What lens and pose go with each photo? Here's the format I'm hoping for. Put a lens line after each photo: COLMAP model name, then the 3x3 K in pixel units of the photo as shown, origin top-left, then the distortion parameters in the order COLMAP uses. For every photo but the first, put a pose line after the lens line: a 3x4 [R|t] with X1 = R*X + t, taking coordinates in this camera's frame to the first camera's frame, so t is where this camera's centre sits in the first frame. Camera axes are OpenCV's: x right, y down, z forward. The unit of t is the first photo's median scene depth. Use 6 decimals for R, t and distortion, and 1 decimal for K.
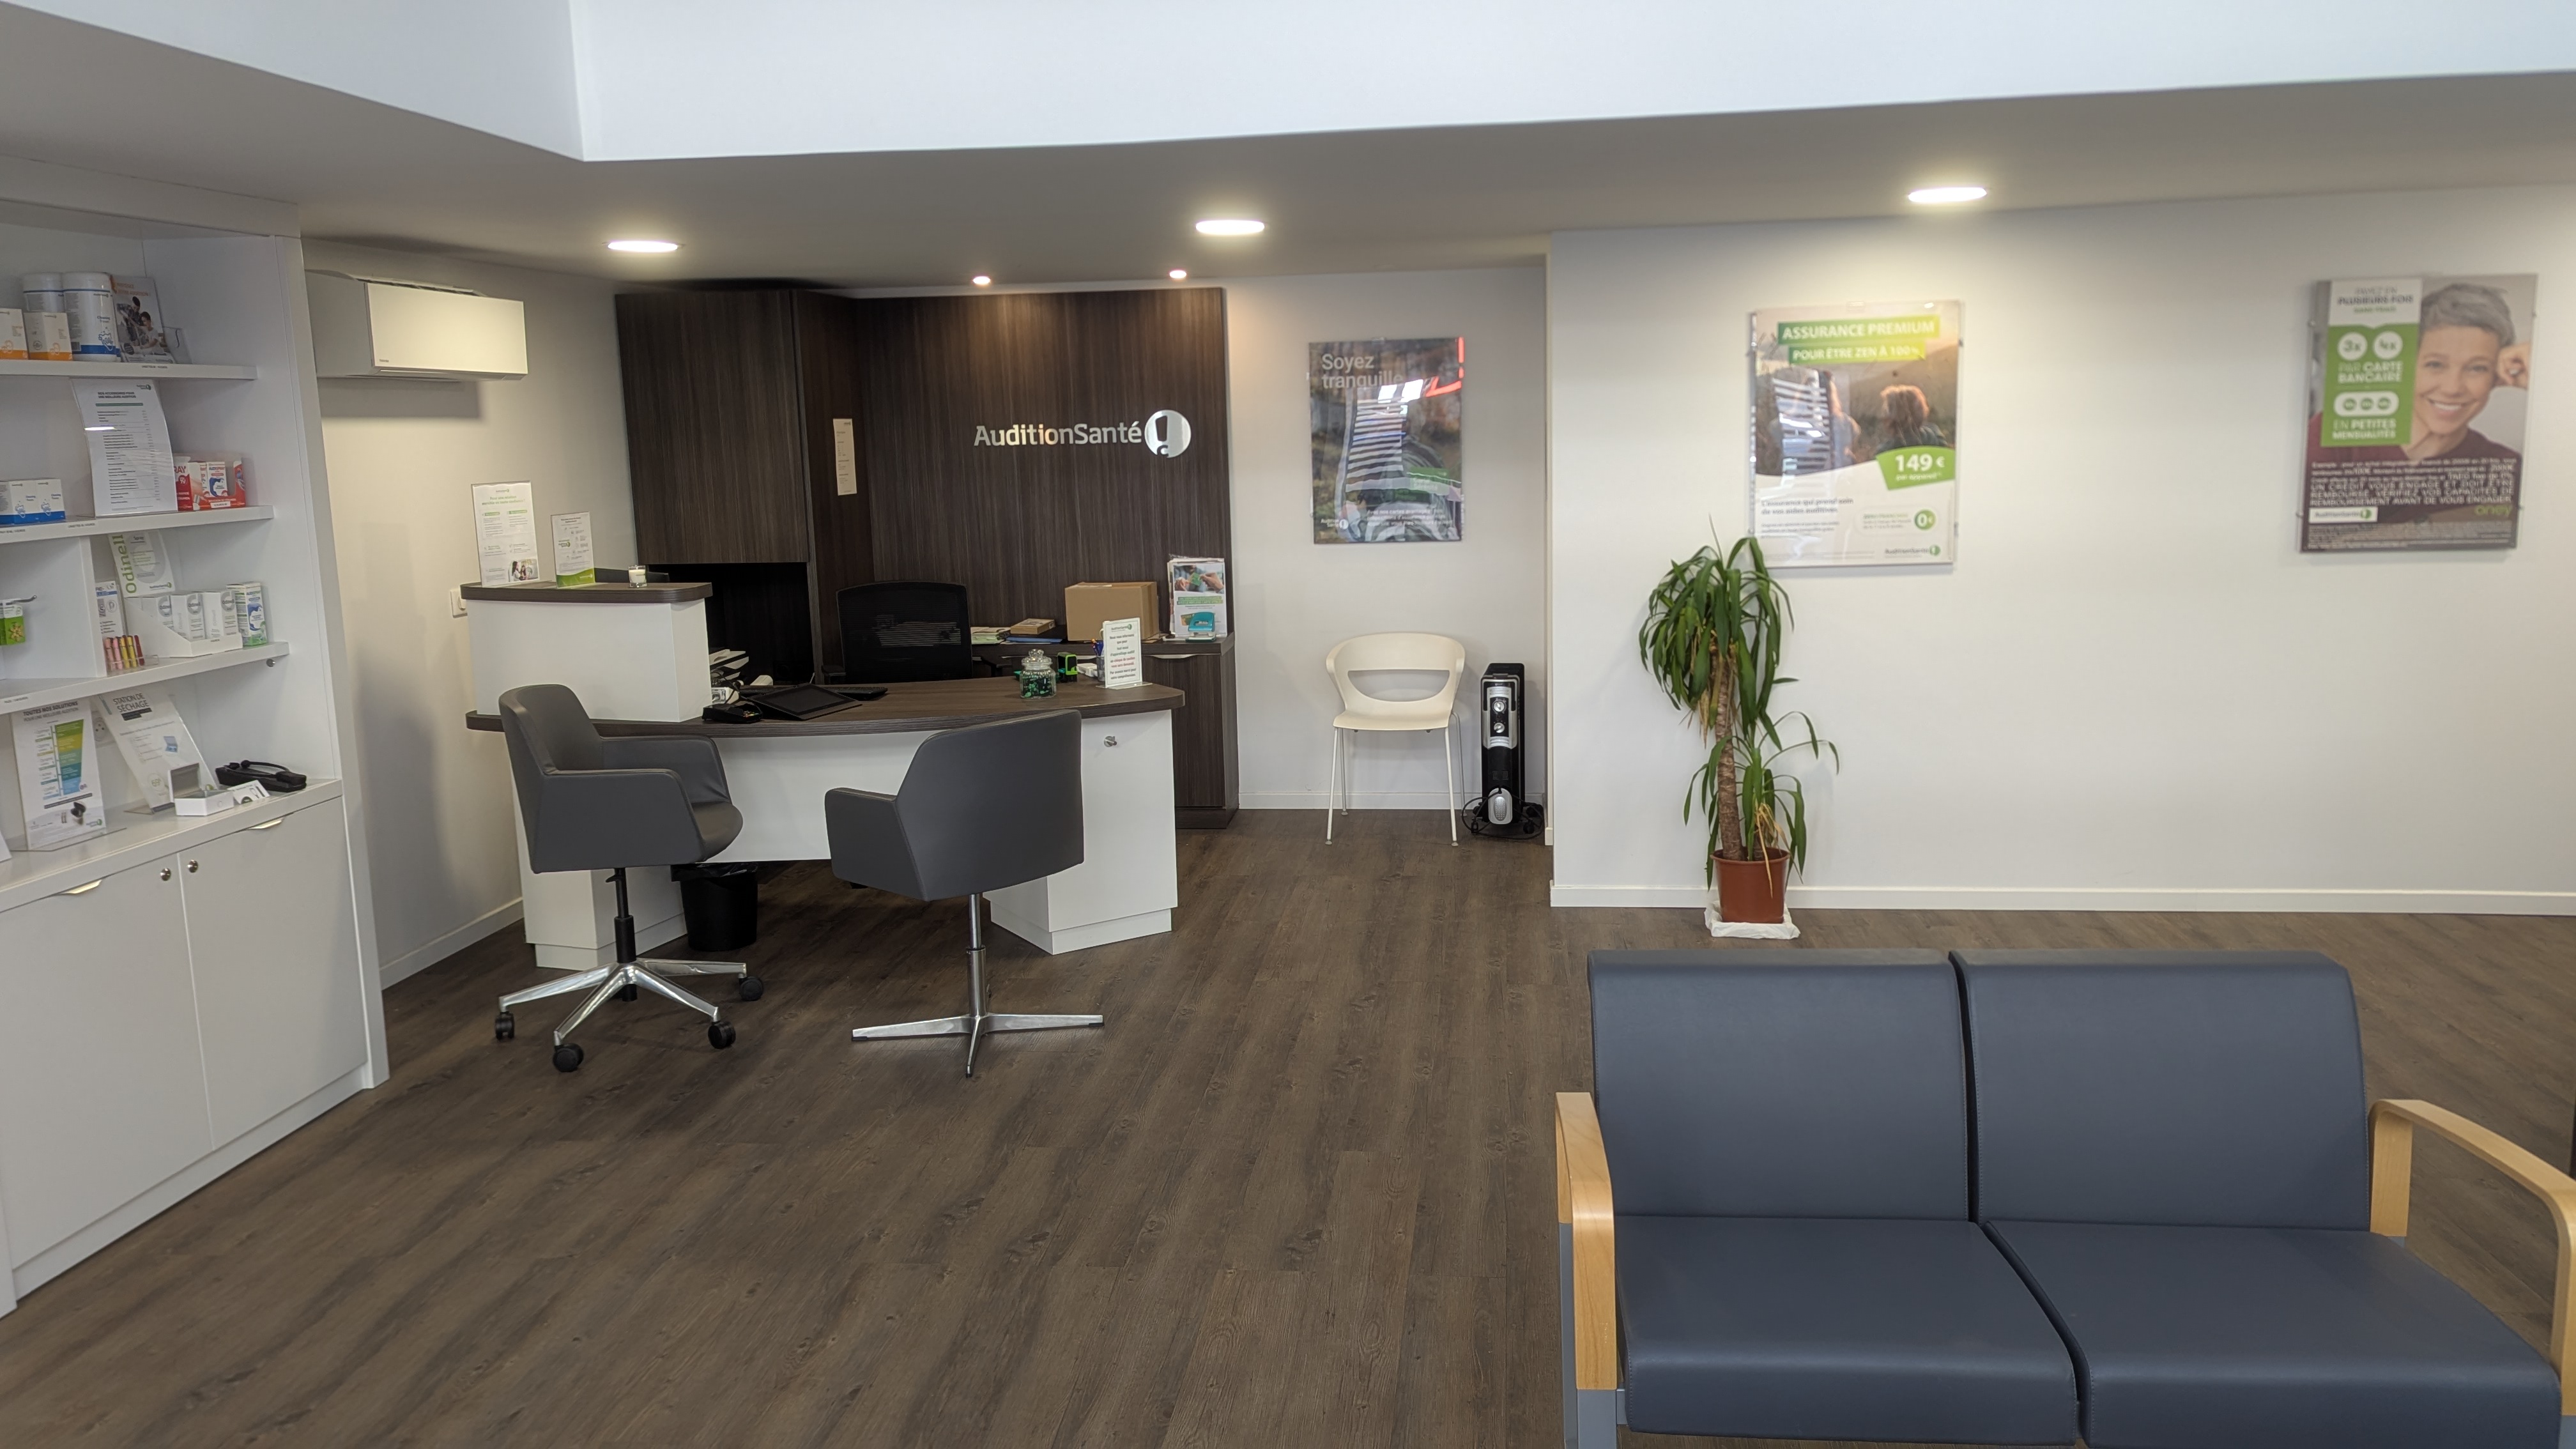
lens RADIAL K [[1796.5, 0, 1288.0], [0, 1796.5, 724.5], [0, 0, 1]] dist [0.078356, -0.093594]
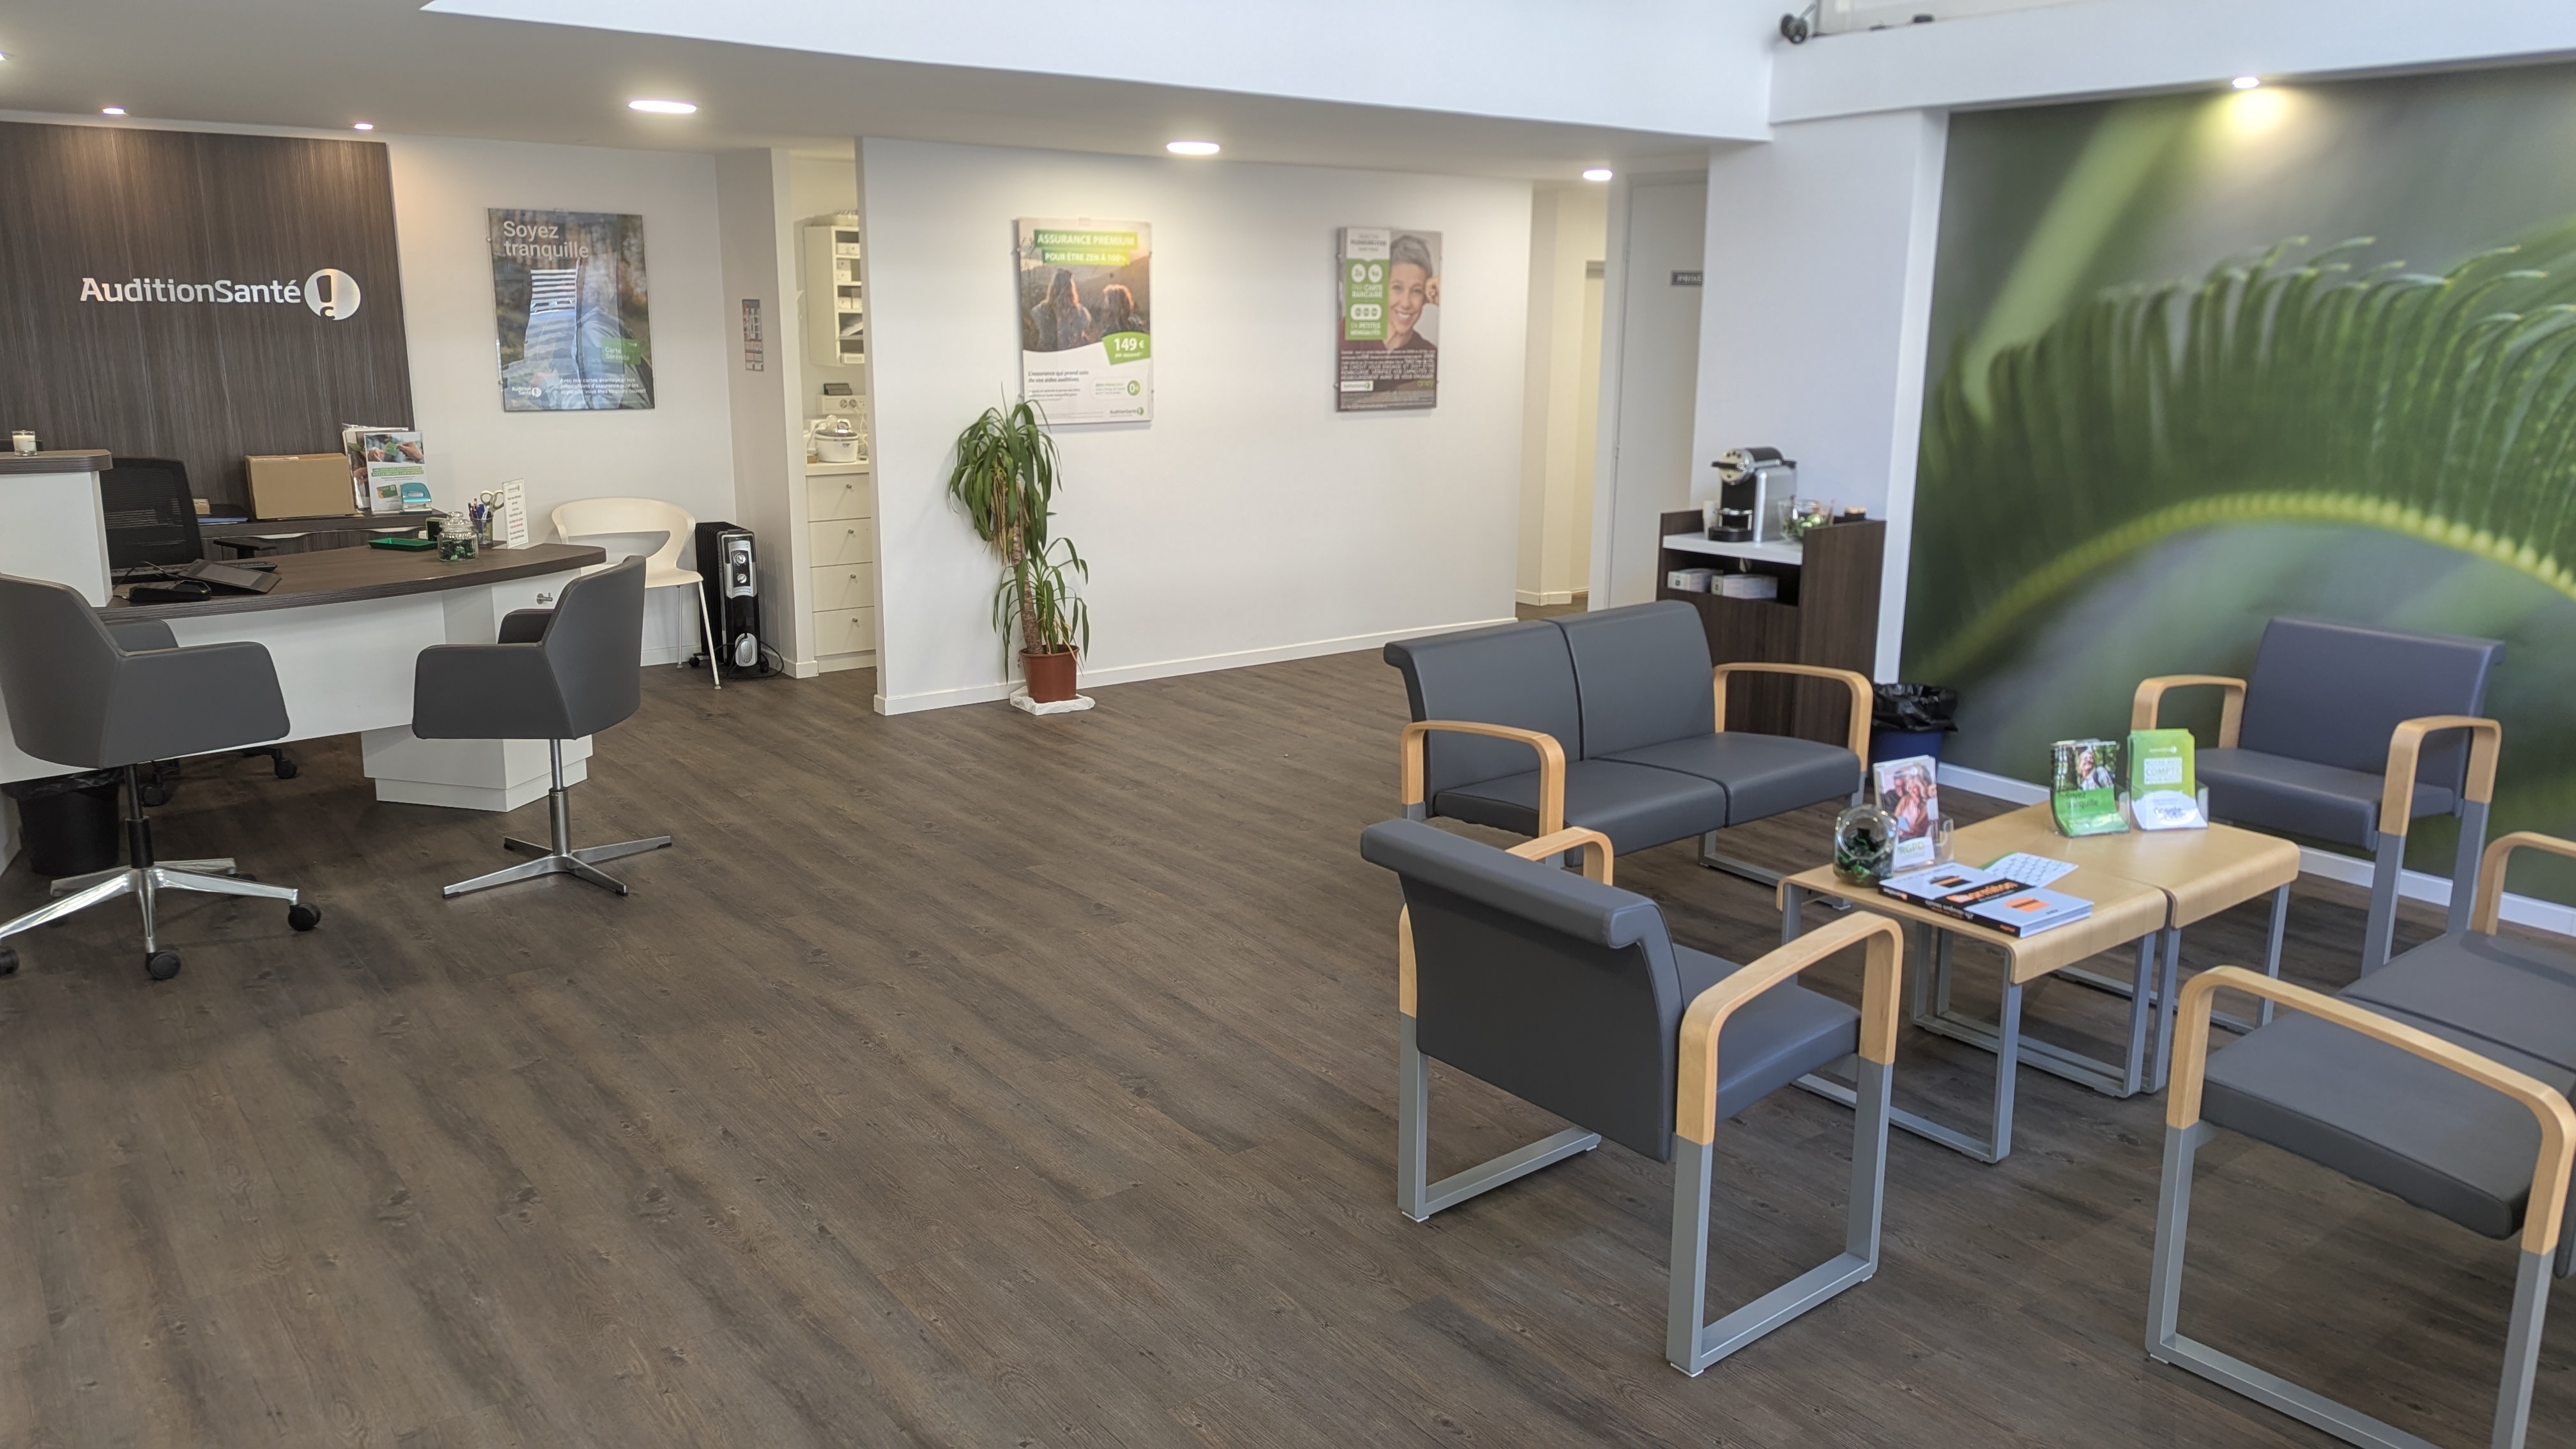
lens RADIAL K [[1796.5, 0, 1288.0], [0, 1796.5, 724.5], [0, 0, 1]] dist [0.078356, -0.093594]
pose [[0.721482, -0.123201, 0.681385, -0.516032], [0.085677, 0.992366, 0.088710, 0.026342], [-0.687112, -0.005623, 0.726529, -0.049486]]
